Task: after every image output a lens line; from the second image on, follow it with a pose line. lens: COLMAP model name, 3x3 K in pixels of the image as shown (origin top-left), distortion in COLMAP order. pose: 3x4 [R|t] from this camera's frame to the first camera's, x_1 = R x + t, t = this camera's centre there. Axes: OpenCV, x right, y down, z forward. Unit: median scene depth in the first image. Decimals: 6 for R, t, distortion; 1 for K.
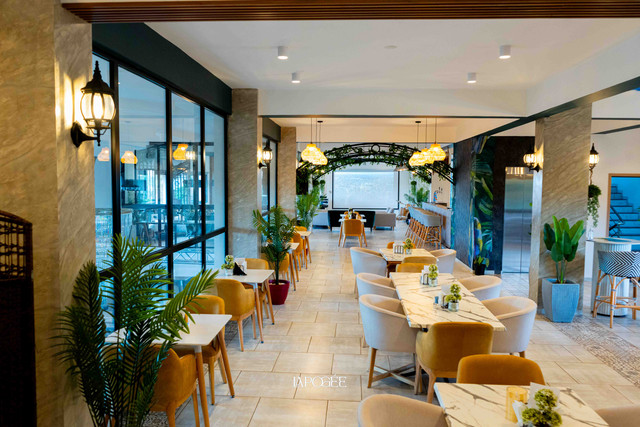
lens RADIAL K [[506.3, 0, 320.0], [0, 506.3, 213.5], [0, 0, 1]] dist [-0.011320, 0.012082]
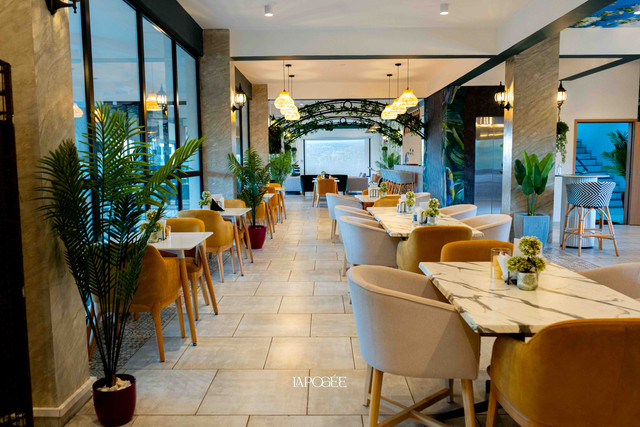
lens RADIAL K [[506.3, 0, 320.0], [0, 506.3, 213.5], [0, 0, 1]] dist [-0.011320, 0.012082]
pose [[0.997987, -0.025601, 0.058030, -0.013137], [0.023709, 0.999172, 0.033057, 0.085067], [-0.058828, -0.031614, 0.997767, -0.001908]]
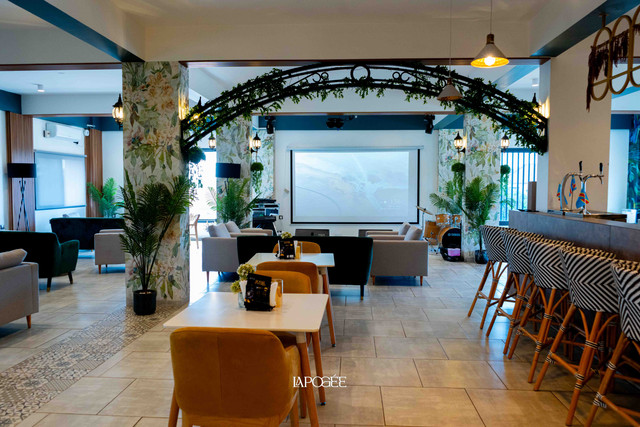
lens RADIAL K [[506.3, 0, 320.0], [0, 506.3, 213.5], [0, 0, 1]] dist [-0.011320, 0.012082]
pose [[0.999956, -0.008656, 0.003738, 0.160008], [0.008726, 0.999776, -0.019271, -0.031046], [-0.003571, 0.019303, 0.999807, 1.449145]]
